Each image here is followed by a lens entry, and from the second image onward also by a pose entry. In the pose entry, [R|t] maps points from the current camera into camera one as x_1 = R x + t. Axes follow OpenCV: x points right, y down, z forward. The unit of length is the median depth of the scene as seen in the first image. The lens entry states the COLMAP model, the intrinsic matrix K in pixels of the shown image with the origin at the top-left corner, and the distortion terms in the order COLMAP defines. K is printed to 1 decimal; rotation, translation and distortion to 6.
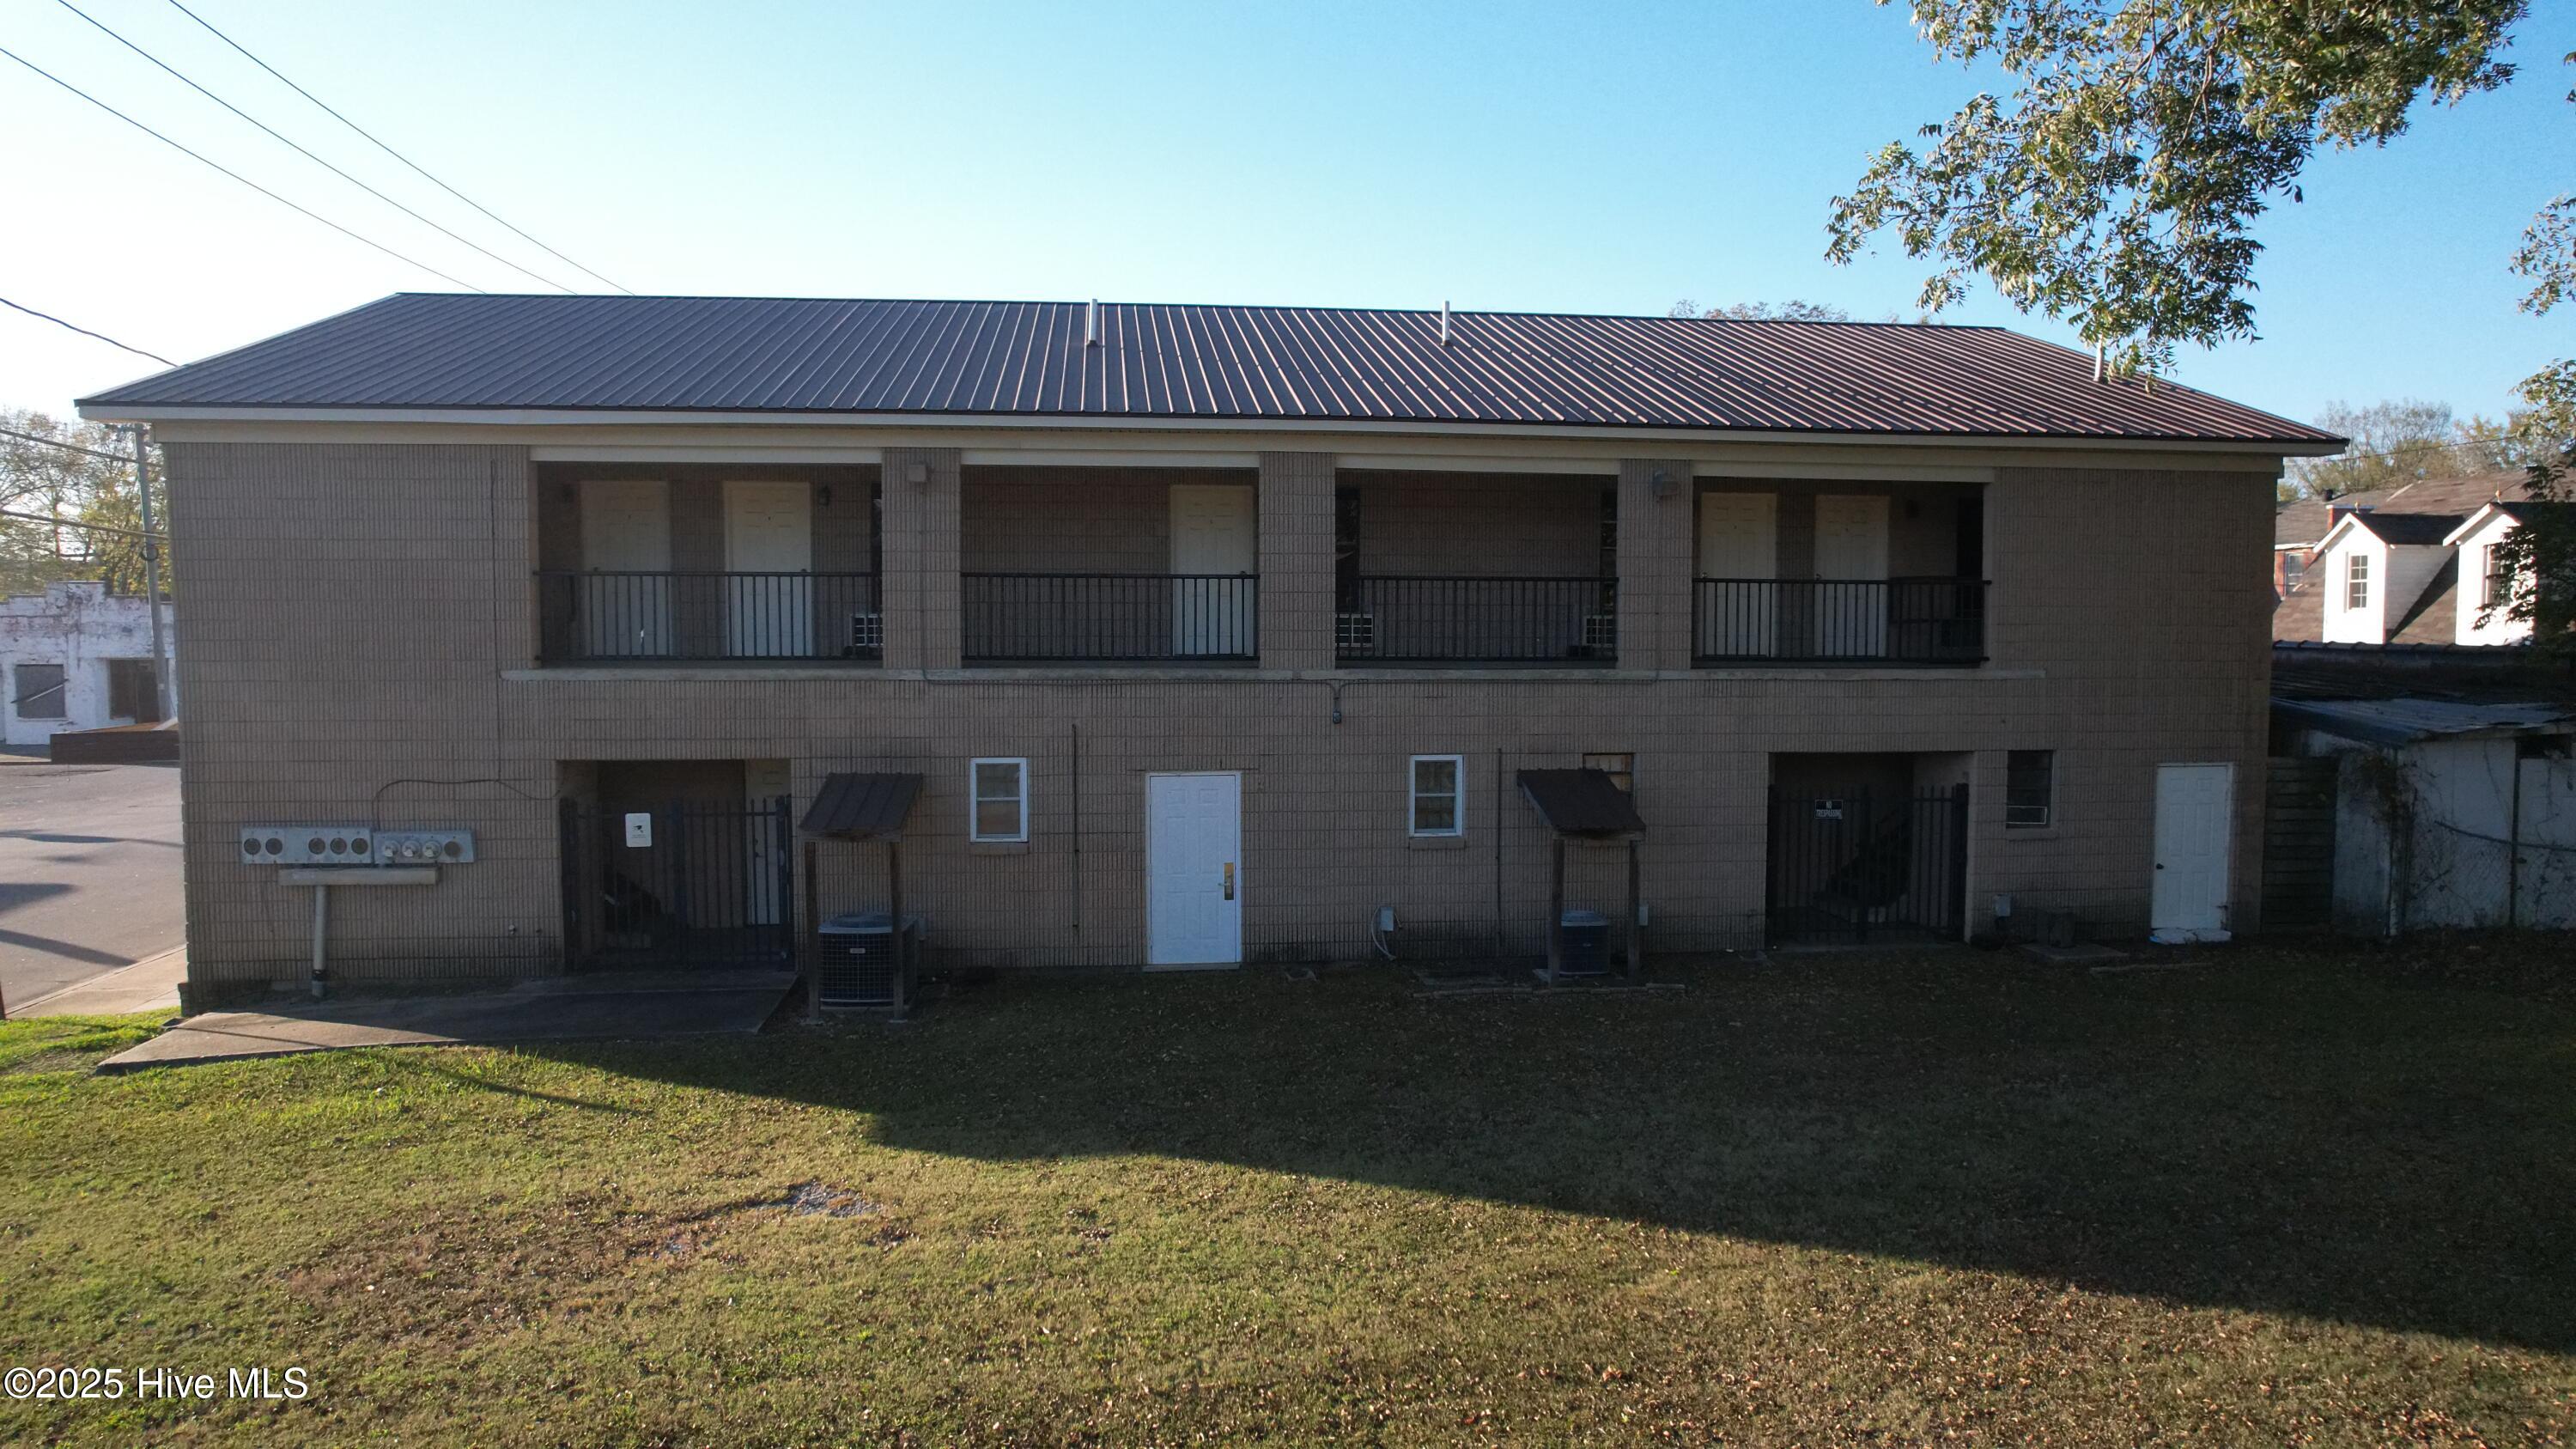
lens RADIAL K [[1642.5, 0, 1428.5], [0, 1642.5, 725.9], [0, 0, 1]] dist [-0.034535, 0.002003]
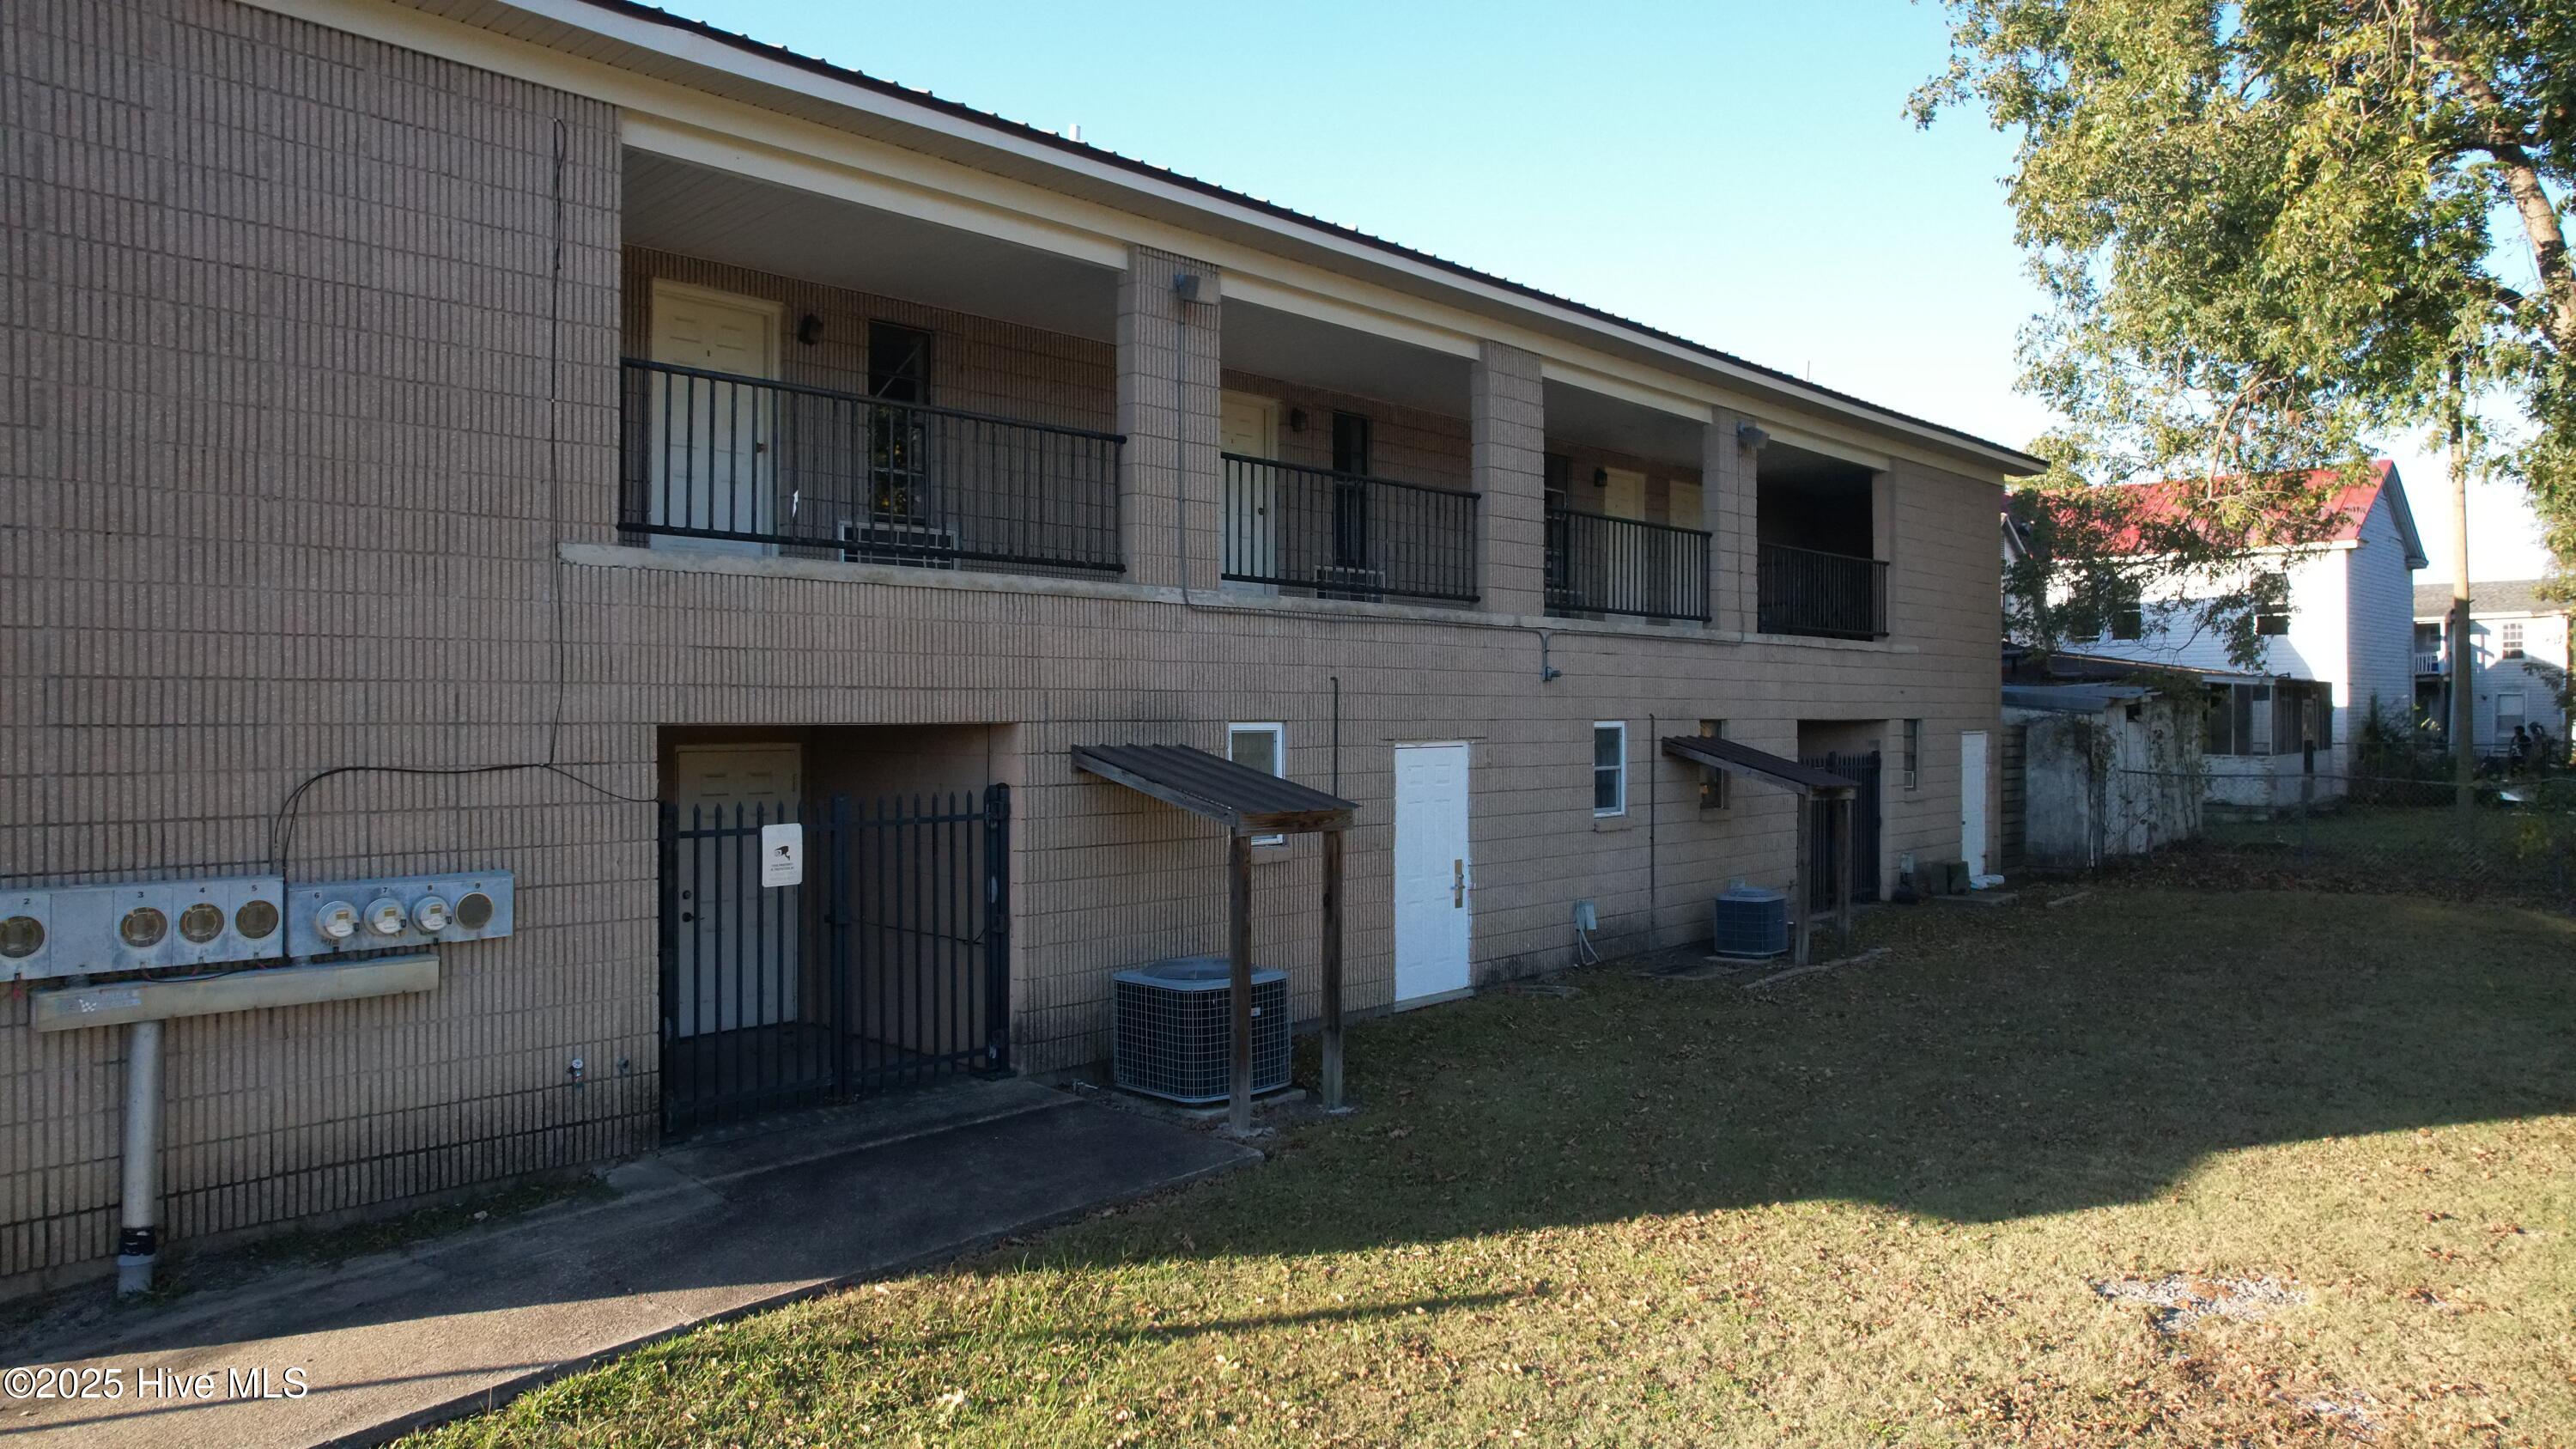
lens RADIAL K [[1585.4, 0, 1292.5], [0, 1585.4, 730.8], [0, 0, 1]] dist [-0.070319, 0.056956]
pose [[0.782173, -0.009849, 0.622983, -0.693309], [0.042837, 0.998359, -0.038000, 0.050832], [-0.621587, 0.056410, 0.781311, 0.491031]]
